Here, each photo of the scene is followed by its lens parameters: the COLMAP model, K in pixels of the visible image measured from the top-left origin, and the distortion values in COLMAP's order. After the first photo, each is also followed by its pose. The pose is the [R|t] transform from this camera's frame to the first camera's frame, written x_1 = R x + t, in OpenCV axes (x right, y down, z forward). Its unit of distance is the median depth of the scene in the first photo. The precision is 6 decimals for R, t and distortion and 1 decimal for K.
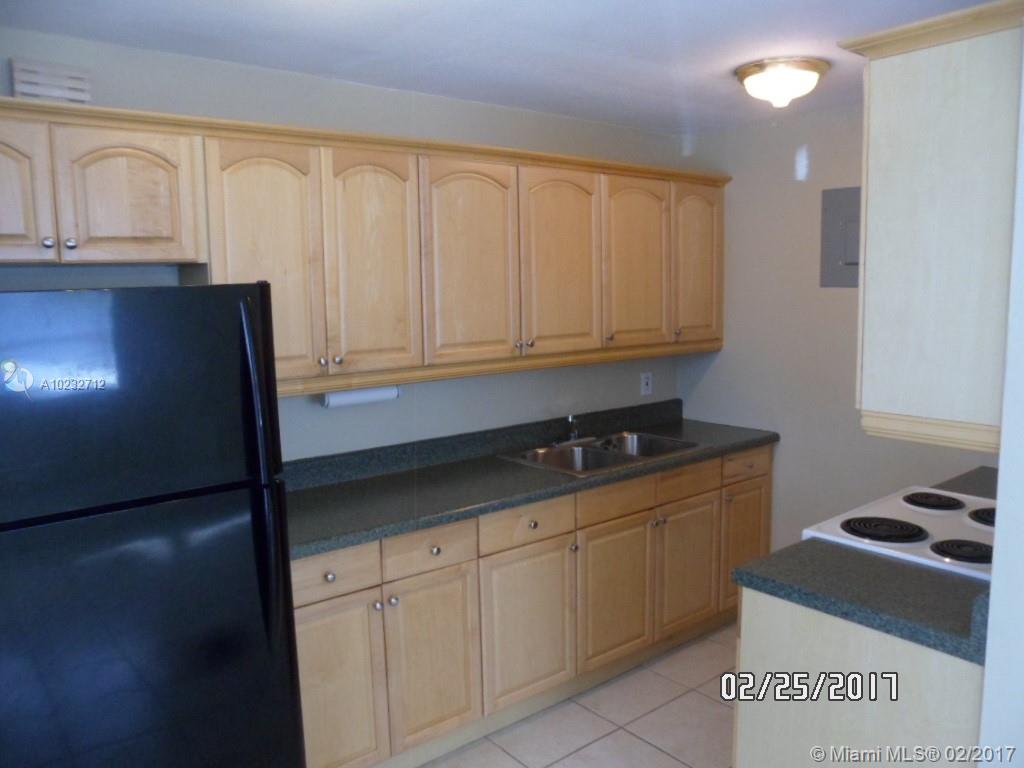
lens RADIAL K [[808.9, 0, 512.0], [0, 808.9, 384.0], [0, 0, 1]] dist [-0.078932, 0.000326]
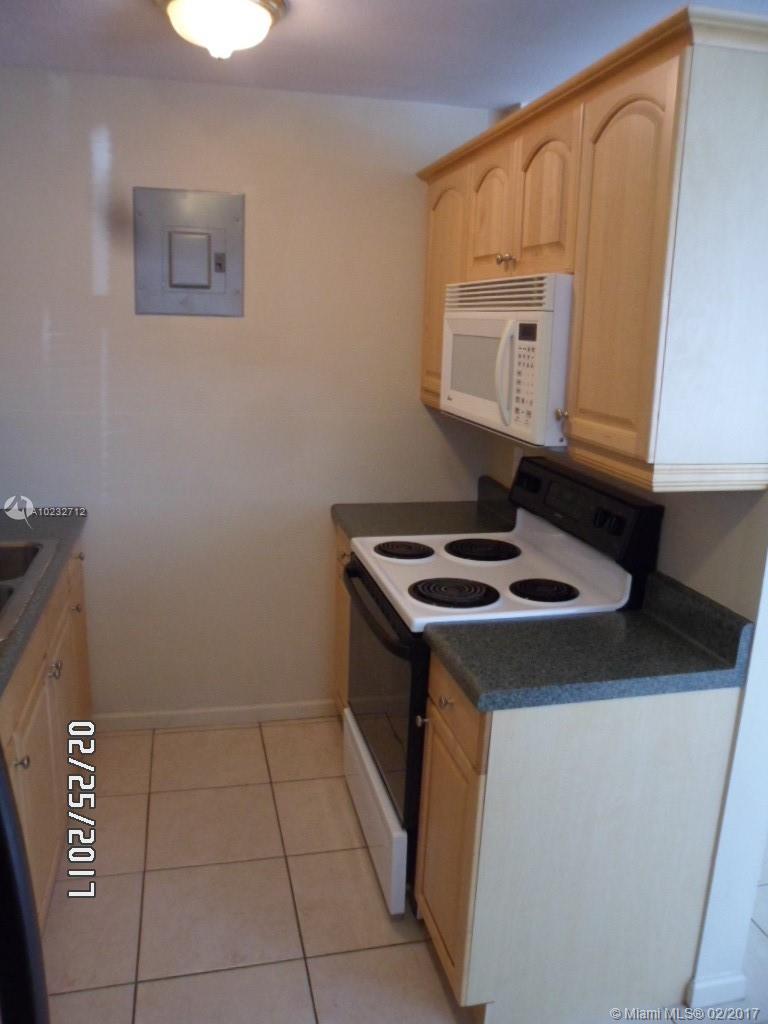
lens RADIAL K [[808.9, 0, 384.0], [0, 808.9, 512.0], [0, 0, 1]] dist [-0.078932, 0.000326]
pose [[0.426400, -0.187239, 0.884943, -0.398050], [0.082586, 0.982313, 0.168048, -0.073358], [-0.900756, 0.001429, 0.434322, 0.738495]]
